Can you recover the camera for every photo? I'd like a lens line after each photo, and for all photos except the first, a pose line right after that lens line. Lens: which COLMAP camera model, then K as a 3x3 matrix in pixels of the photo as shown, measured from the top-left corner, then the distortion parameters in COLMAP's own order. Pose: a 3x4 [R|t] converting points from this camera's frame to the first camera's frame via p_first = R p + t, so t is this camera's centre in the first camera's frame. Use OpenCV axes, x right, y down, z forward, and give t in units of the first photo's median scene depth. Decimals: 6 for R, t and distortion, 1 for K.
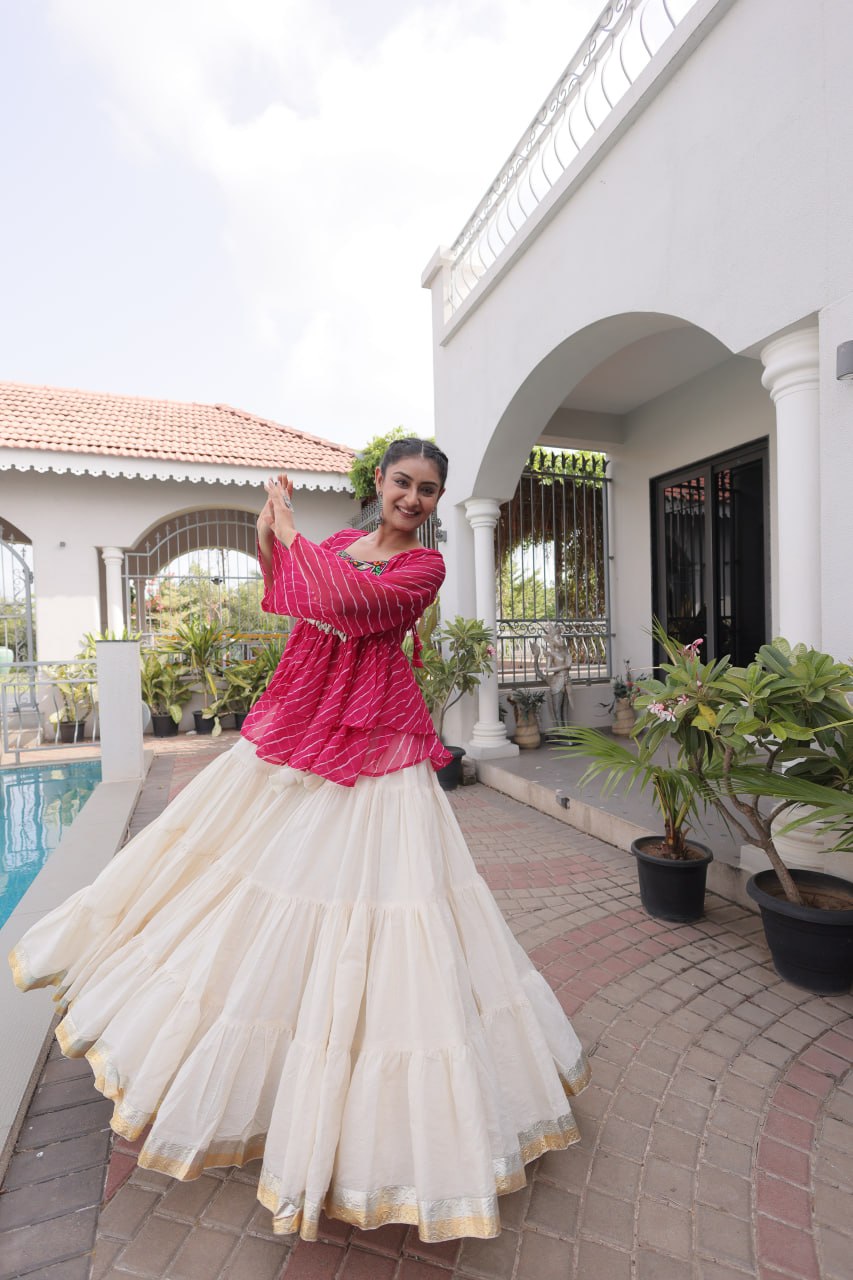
lens RADIAL K [[589.1, 0, 418.2], [0, 589.1, 648.1], [0, 0, 1]] dist [0.001967, -0.000166]
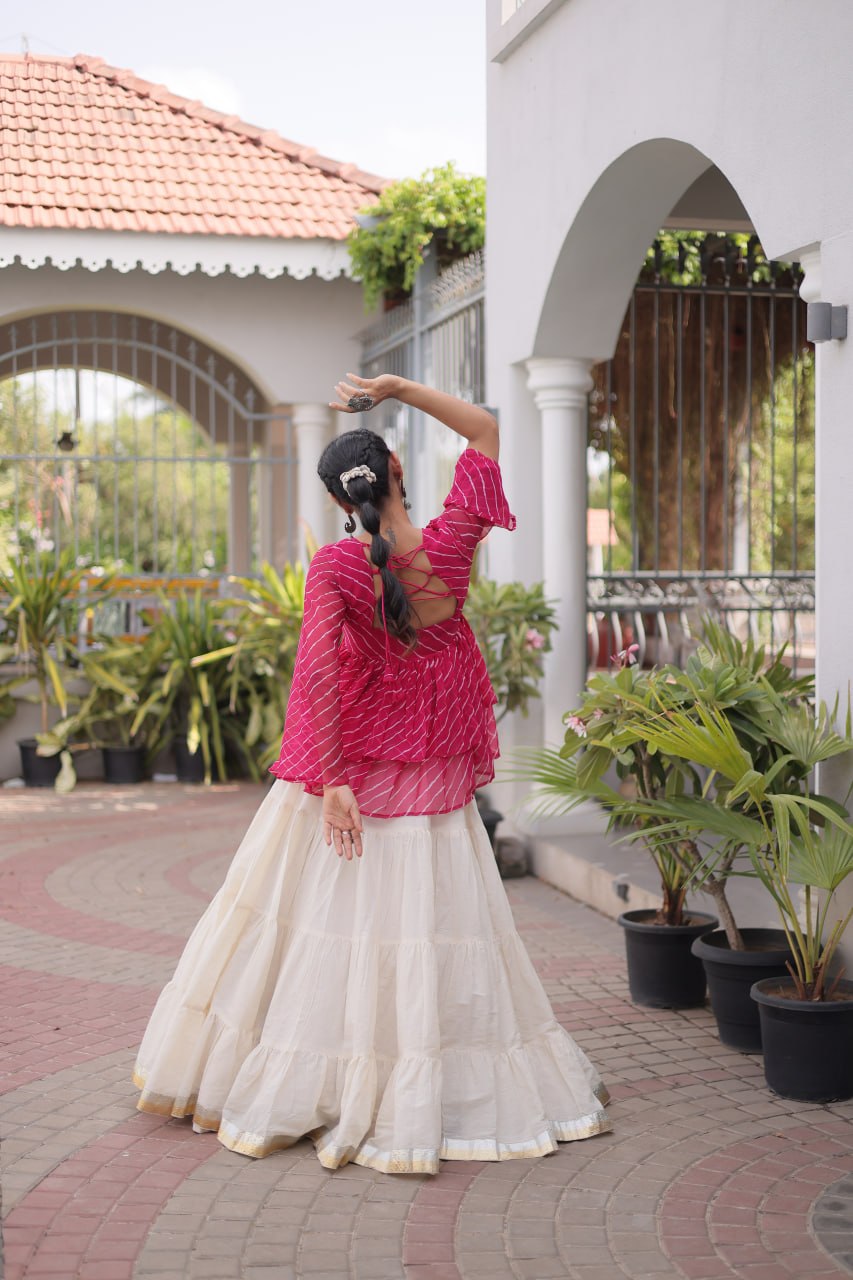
lens RADIAL K [[1813.5, 0, 443.7], [0, 1813.5, 638.8], [0, 0, 1]] dist [-0.007198, 0.015229]
pose [[0.993019, 0.028737, -0.114399, 0.151525], [-0.025953, 0.999331, 0.025752, -0.025668], [0.115063, -0.022604, 0.993101, -0.499550]]
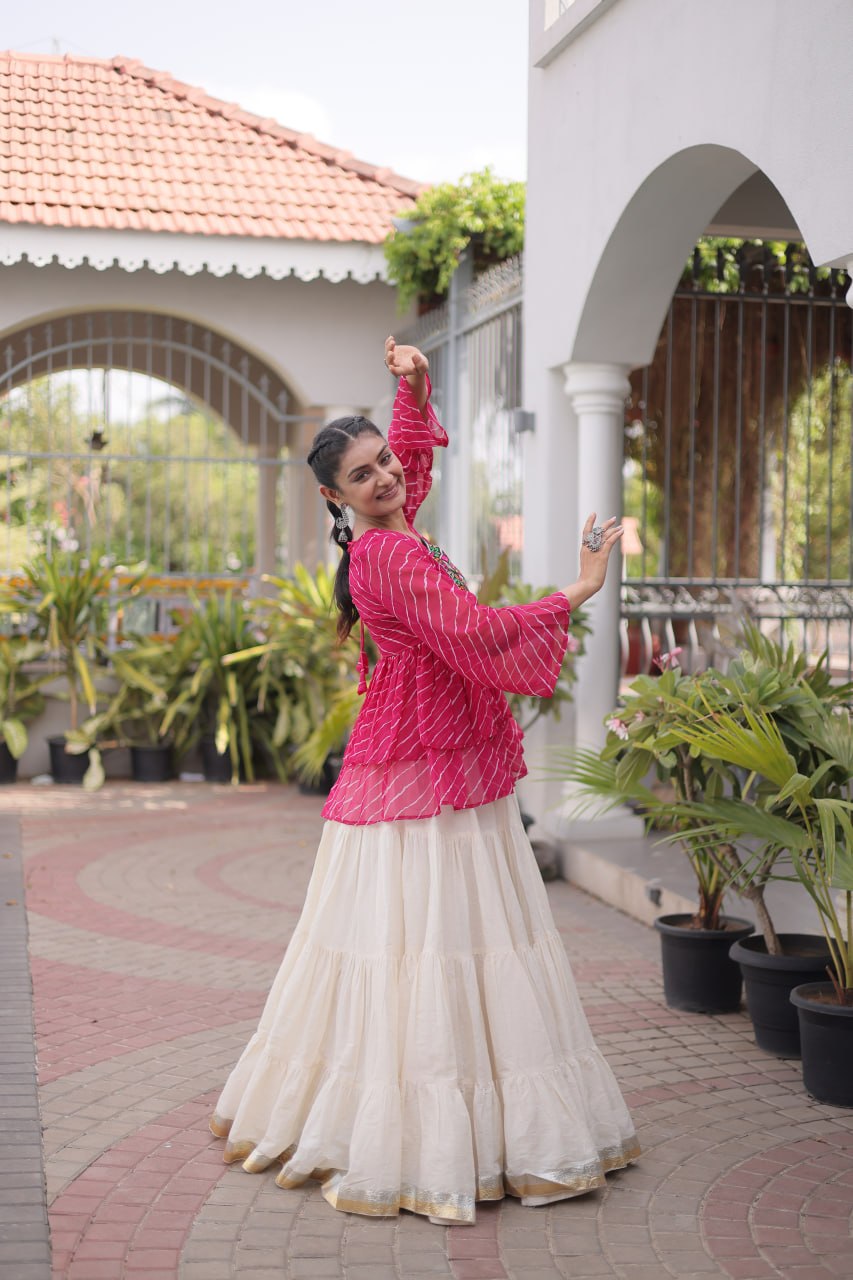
lens RADIAL K [[1814.1, 0, 435.0], [0, 1814.1, 638.6], [0, 0, 1]] dist [-0.004505, 0.002012]
pose [[0.990686, 0.044160, -0.128810, 0.140844], [-0.041647, 0.998887, 0.022134, -0.022137], [0.129644, -0.016564, 0.991422, -0.503518]]
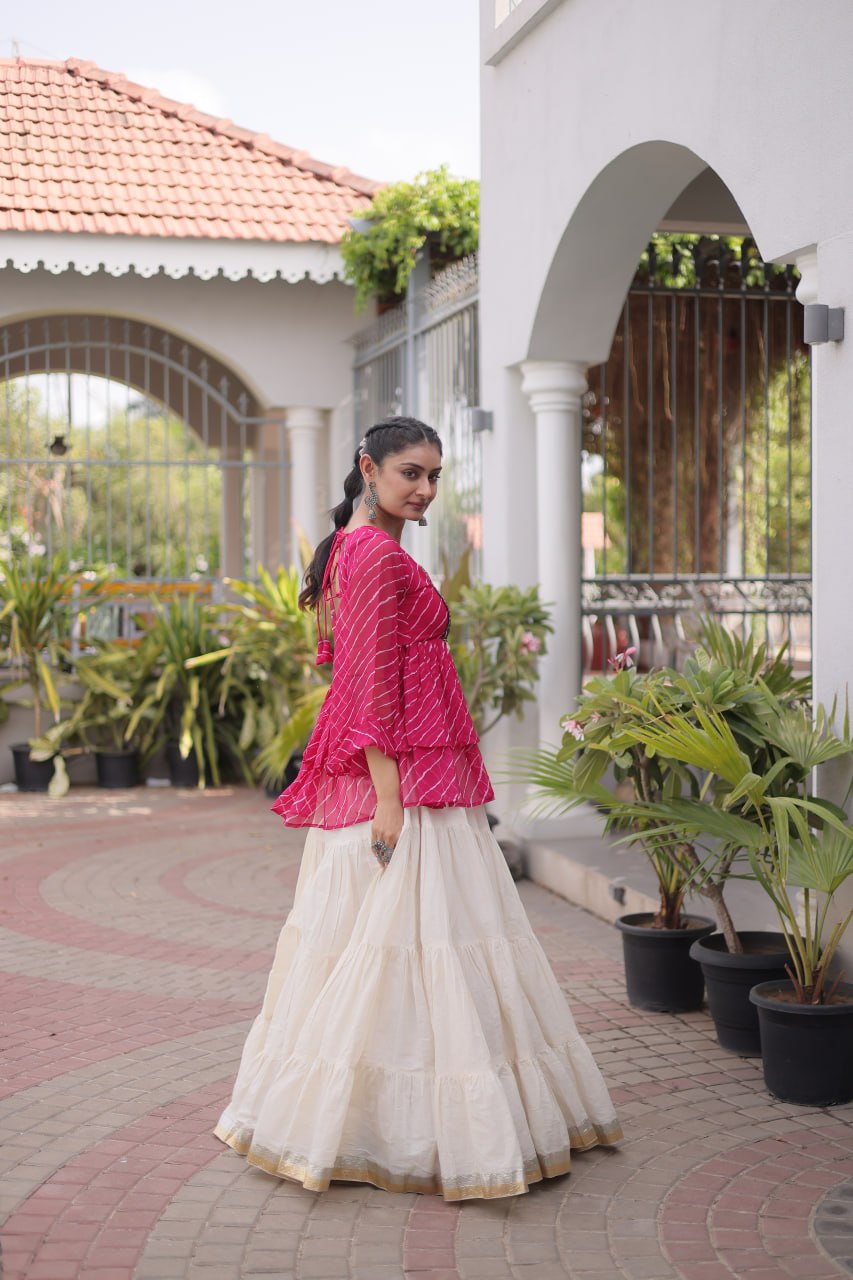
lens RADIAL K [[1813.5, 0, 443.7], [0, 1813.5, 638.8], [0, 0, 1]] dist [-0.007198, 0.015229]
pose [[0.993614, 0.026335, -0.109717, 0.148872], [-0.023903, 0.999440, 0.023422, -0.025208], [0.110273, -0.020650, 0.993687, -0.497699]]
